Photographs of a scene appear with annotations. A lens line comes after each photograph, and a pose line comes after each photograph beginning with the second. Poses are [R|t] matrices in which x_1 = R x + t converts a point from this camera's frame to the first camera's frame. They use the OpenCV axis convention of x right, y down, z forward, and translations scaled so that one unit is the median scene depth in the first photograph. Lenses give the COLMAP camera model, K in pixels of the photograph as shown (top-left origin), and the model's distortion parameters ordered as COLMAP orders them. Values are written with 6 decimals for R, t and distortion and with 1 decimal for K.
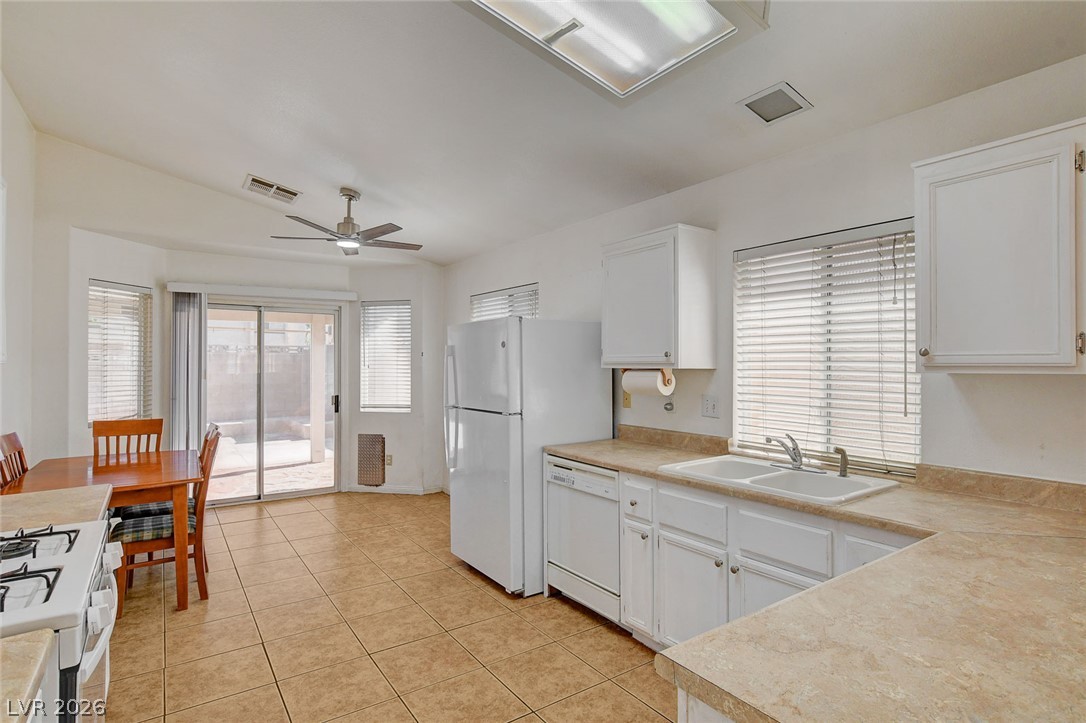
lens RADIAL K [[552.2, 0, 548.5], [0, 552.2, 364.6], [0, 0, 1]] dist [0.000419, 0.000586]
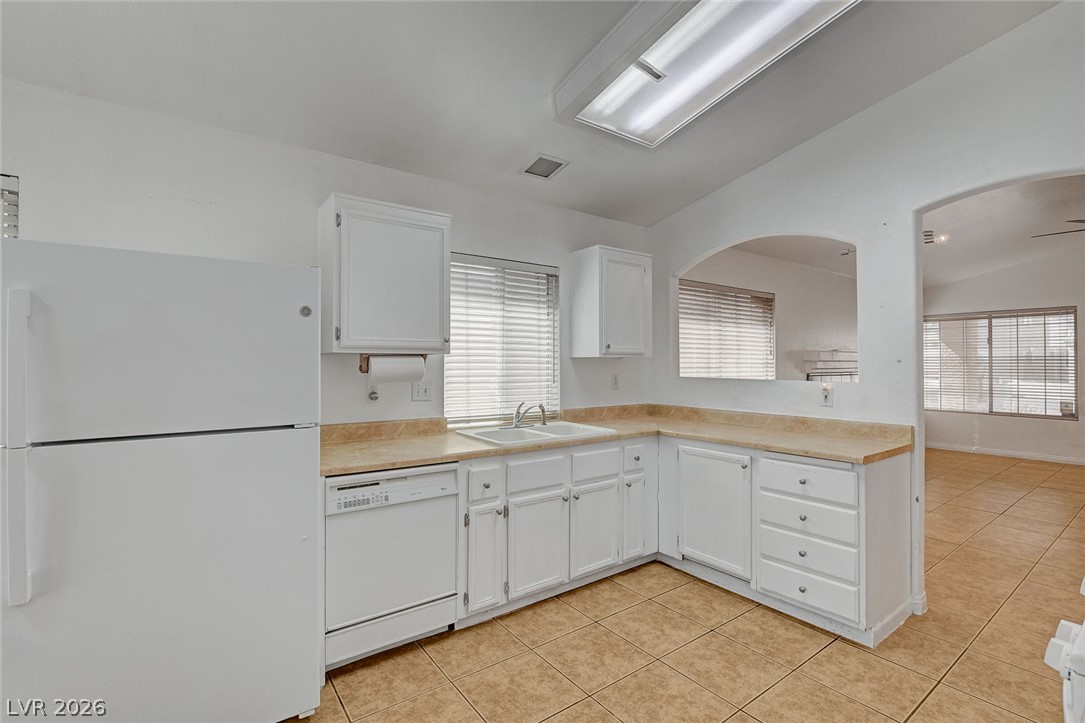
lens RADIAL K [[496.1, 0, 543.9], [0, 496.1, 359.4], [0, 0, 1]] dist [-0.001898, -0.000400]
pose [[-0.010299, 0.002813, 0.999943, -0.661390], [-0.002474, 0.999993, -0.002838, 0.018469], [-0.999944, -0.002503, -0.010292, 0.787026]]
